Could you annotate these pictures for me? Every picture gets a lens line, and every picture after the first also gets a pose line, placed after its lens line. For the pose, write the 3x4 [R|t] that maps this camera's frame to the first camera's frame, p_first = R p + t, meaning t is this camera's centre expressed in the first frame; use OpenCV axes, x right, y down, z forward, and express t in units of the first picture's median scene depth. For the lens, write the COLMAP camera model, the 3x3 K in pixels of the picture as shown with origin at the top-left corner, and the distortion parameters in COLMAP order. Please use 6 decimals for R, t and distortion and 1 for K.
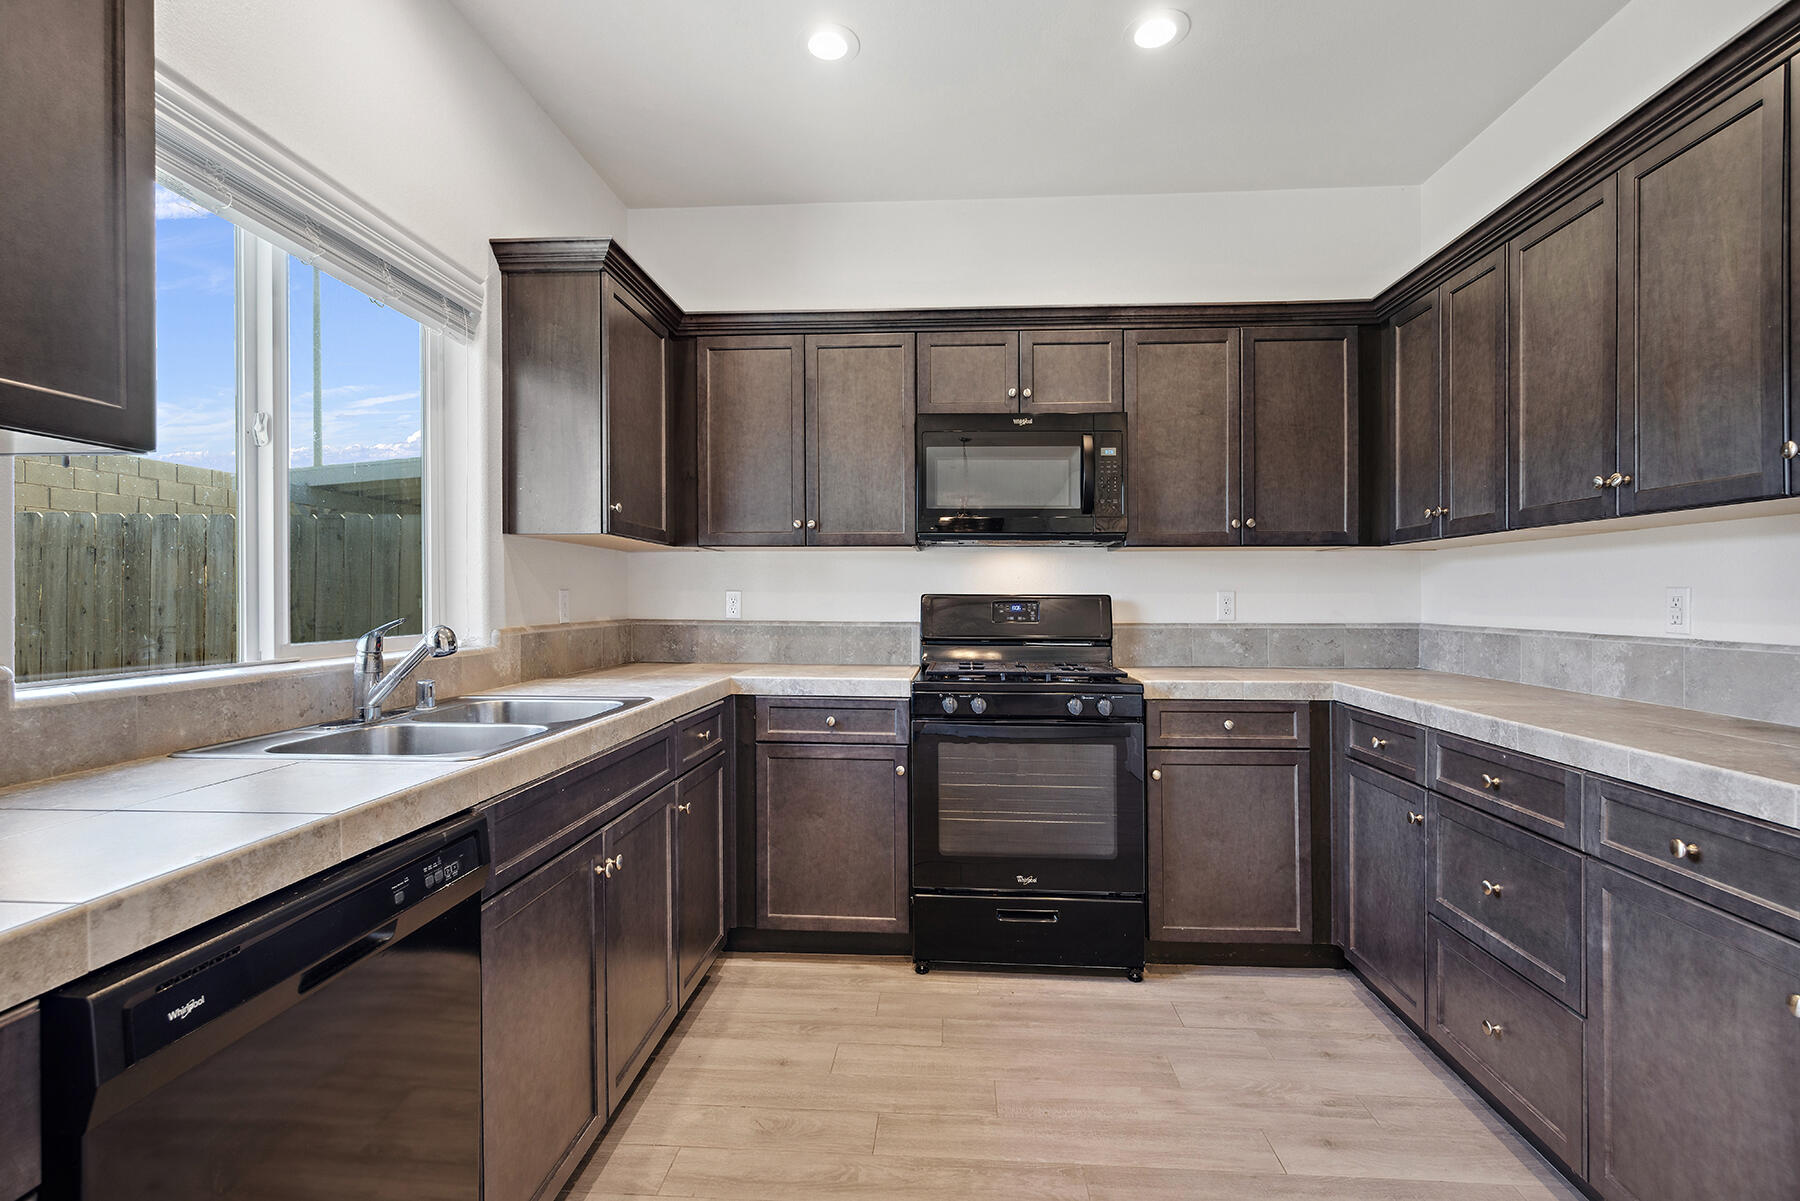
lens RADIAL K [[886.8, 0, 888.3], [0, 886.8, 596.3], [0, 0, 1]] dist [0.001832, -0.000026]
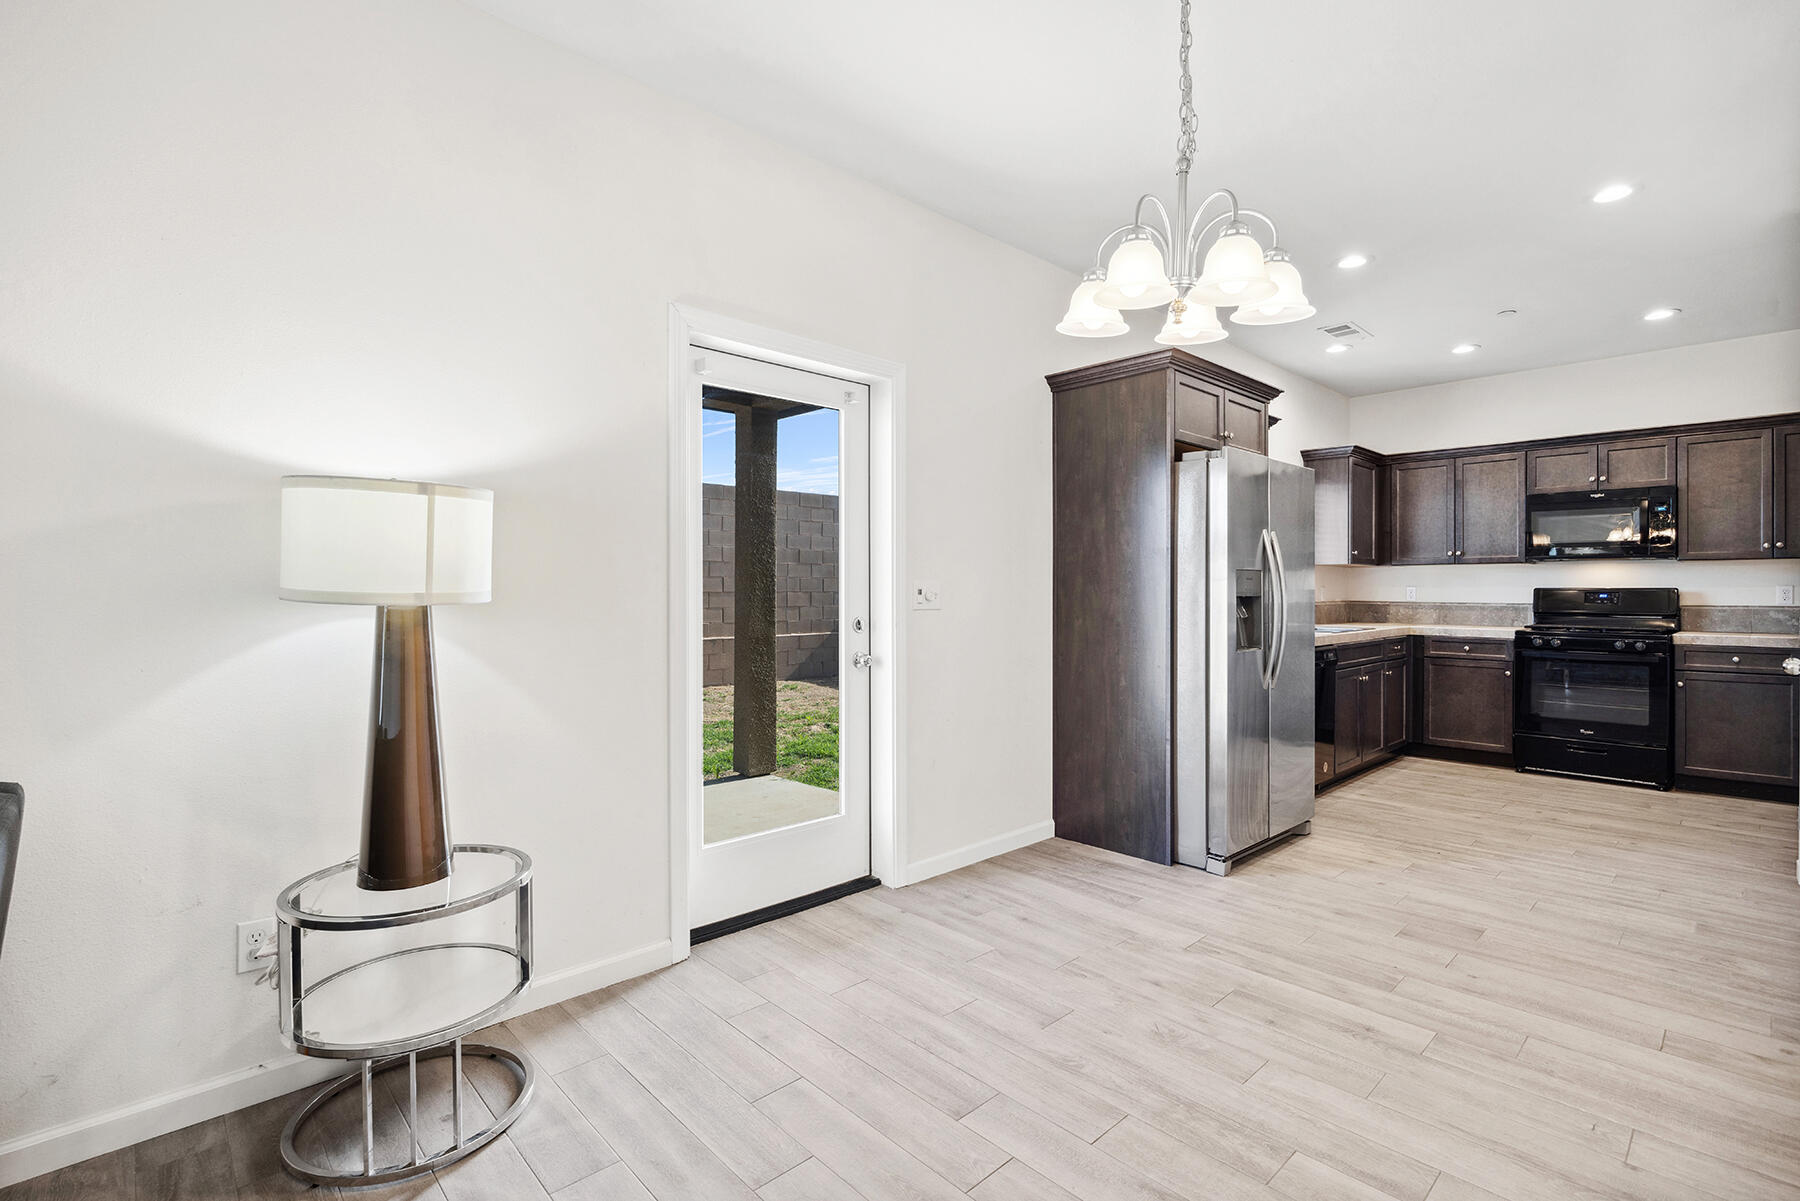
lens RADIAL K [[823.5, 0, 836.6], [0, 823.5, 600.8], [0, 0, 1]] dist [-0.004835, -0.002953]
pose [[0.713251, 0.006530, -0.700879, 0.230837], [0.001444, 0.999941, 0.010785, 0.003727], [0.700908, -0.008704, 0.713199, -1.431857]]
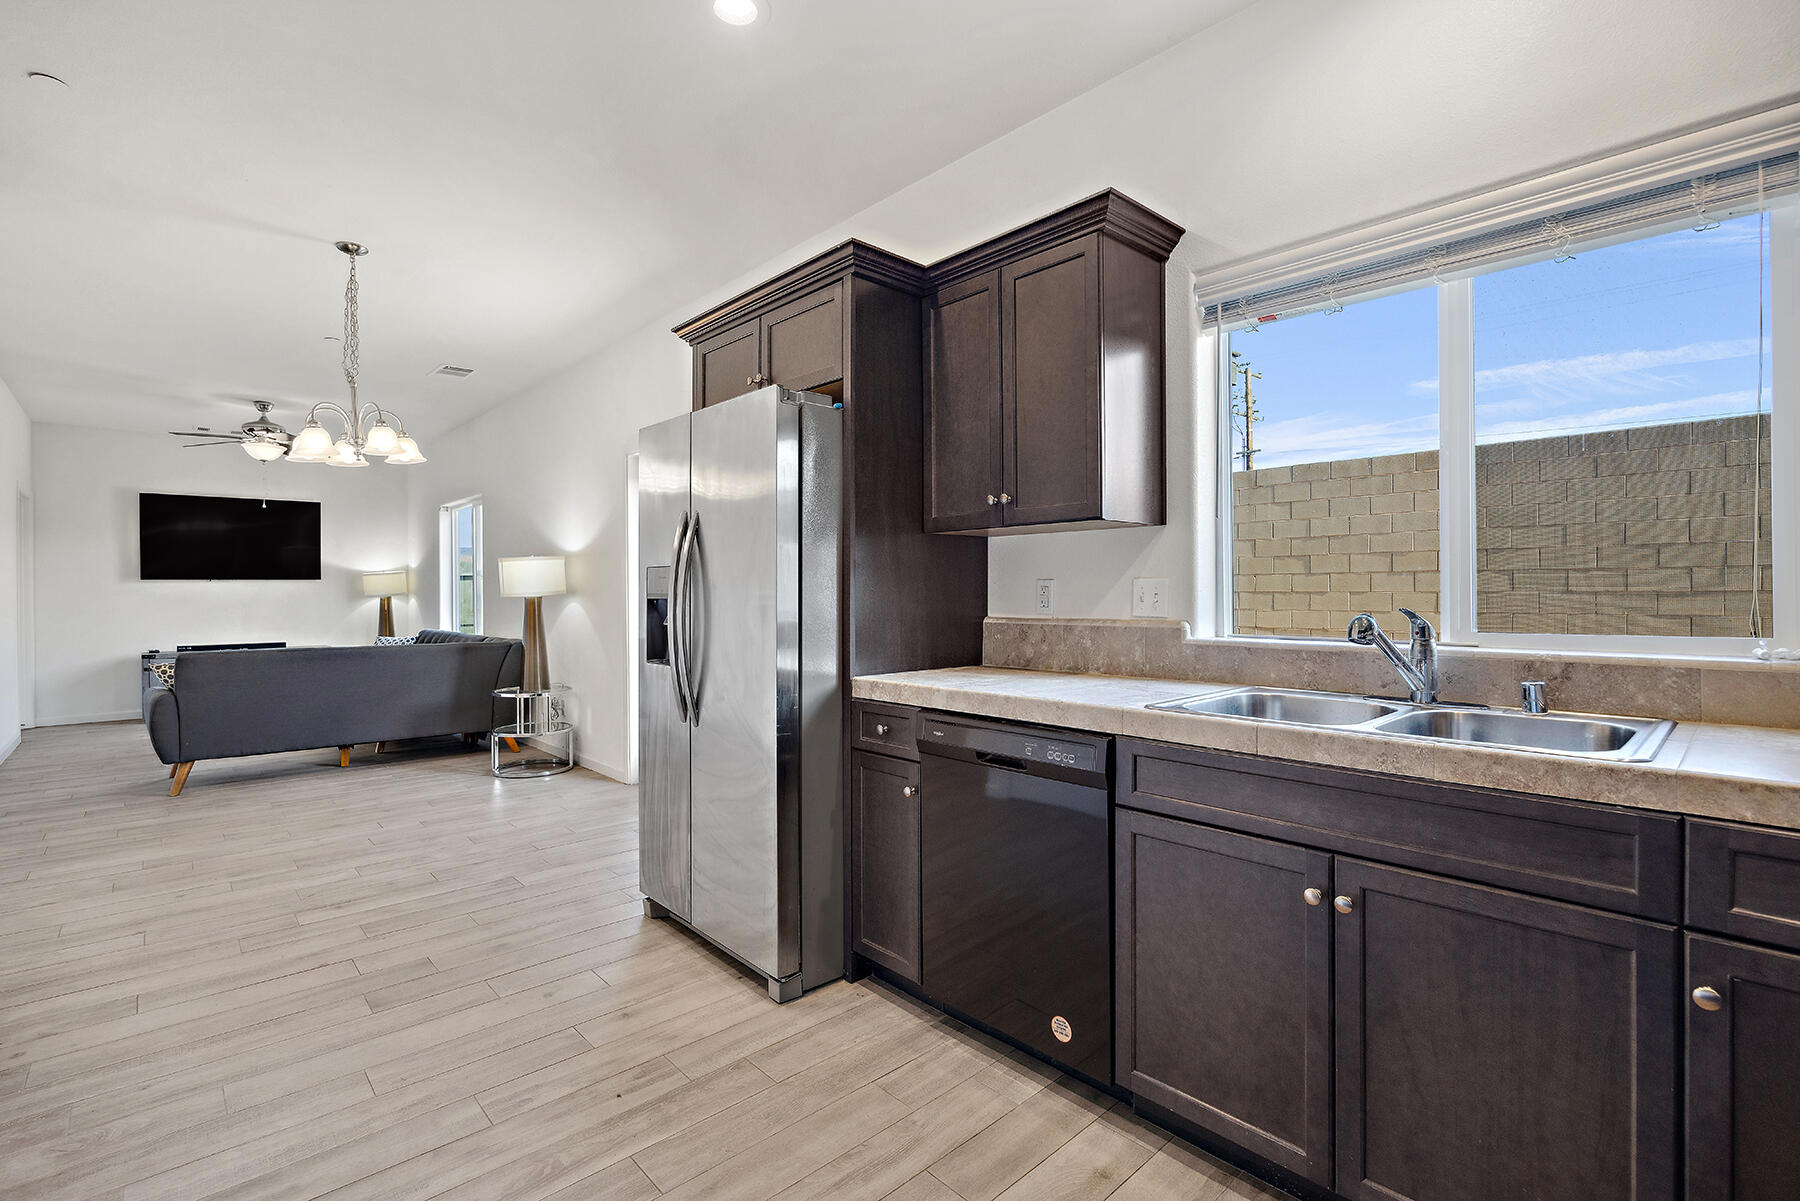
lens RADIAL K [[823.5, 0, 974.5], [0, 823.5, 593.9], [0, 0, 1]] dist [-0.004835, -0.002953]
pose [[-0.649348, 0.003619, -0.760483, 0.325282], [0.002243, 0.999993, 0.002844, 0.002865], [0.760488, 0.000141, -0.649352, 0.798831]]
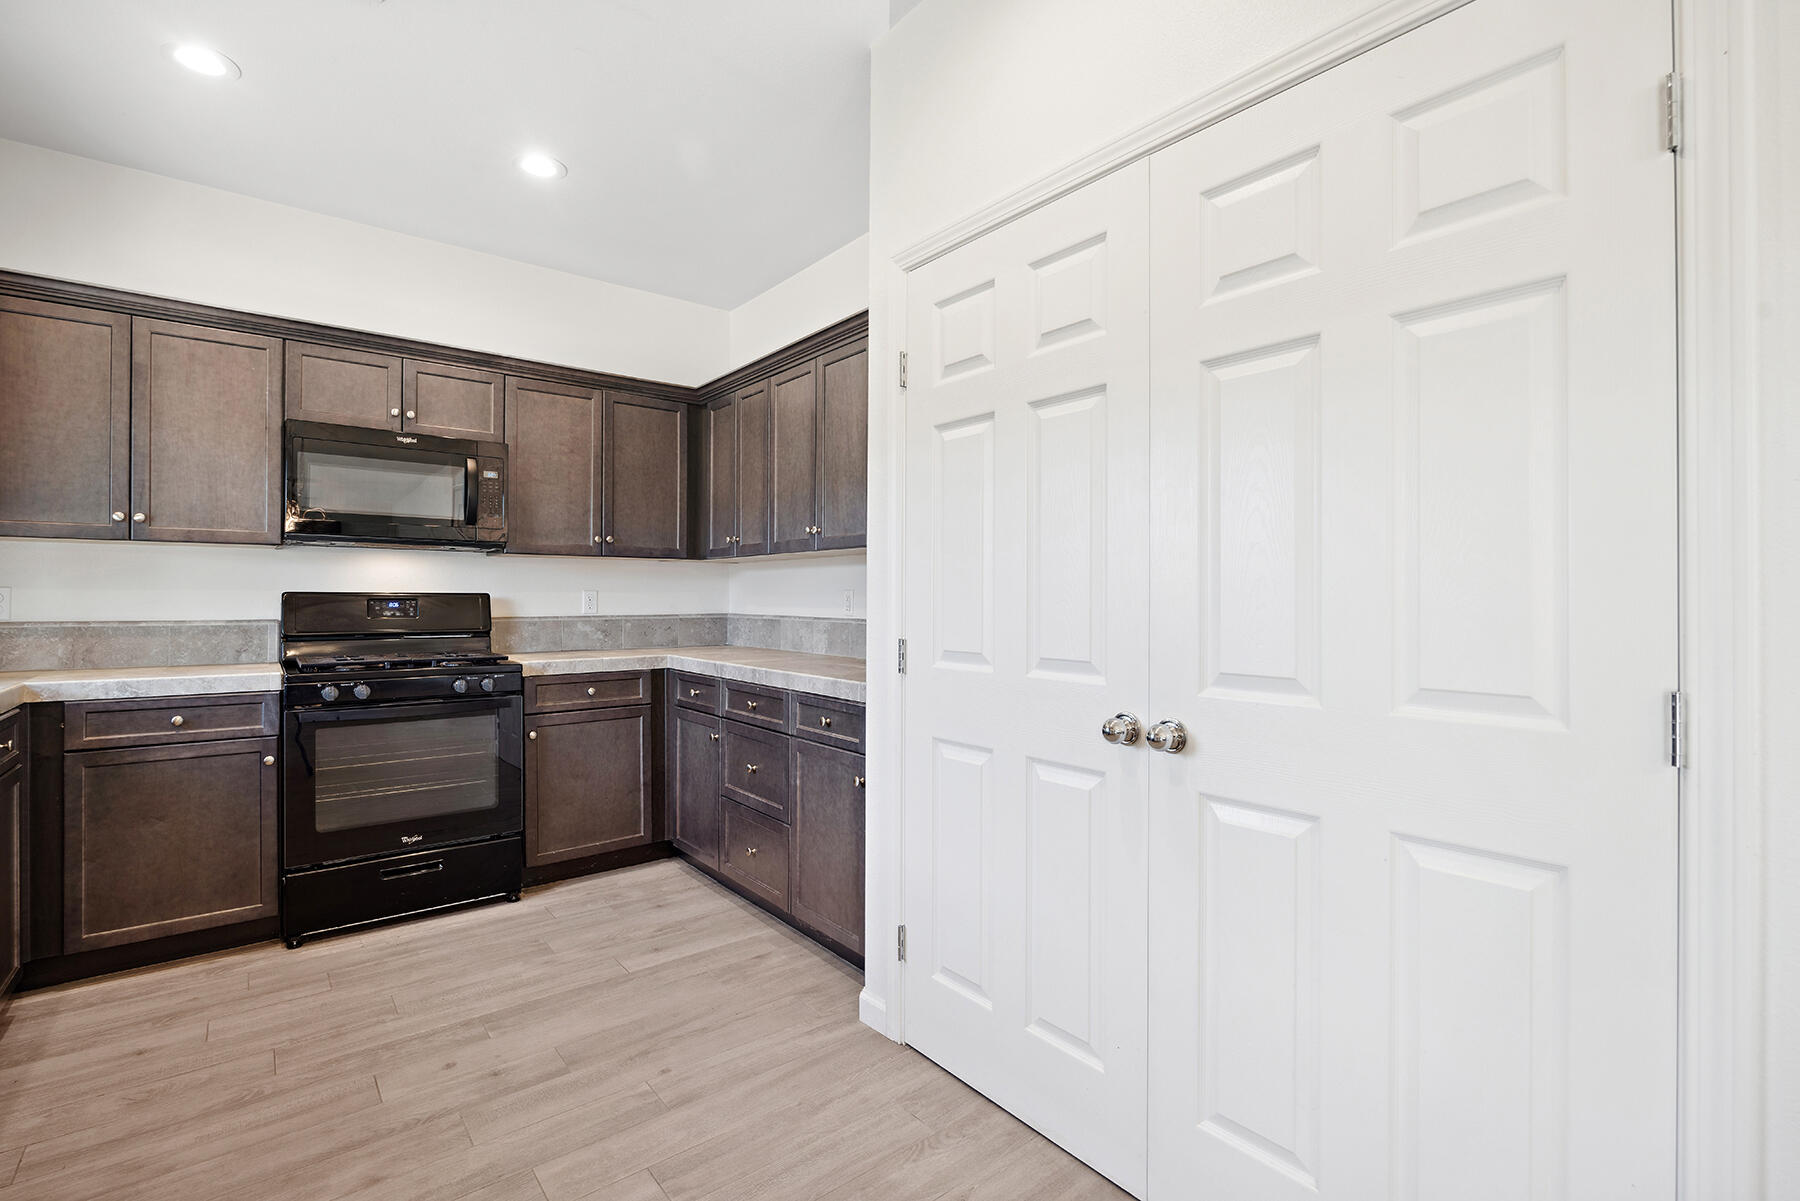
lens RADIAL K [[823.5, 0, 977.8], [0, 823.5, 587.4], [0, 0, 1]] dist [-0.004835, -0.002953]
pose [[0.694373, 0.008159, 0.719569, -0.100244], [-0.001709, 0.999952, -0.009688, -0.000023], [-0.719613, 0.005497, 0.694354, -0.267485]]
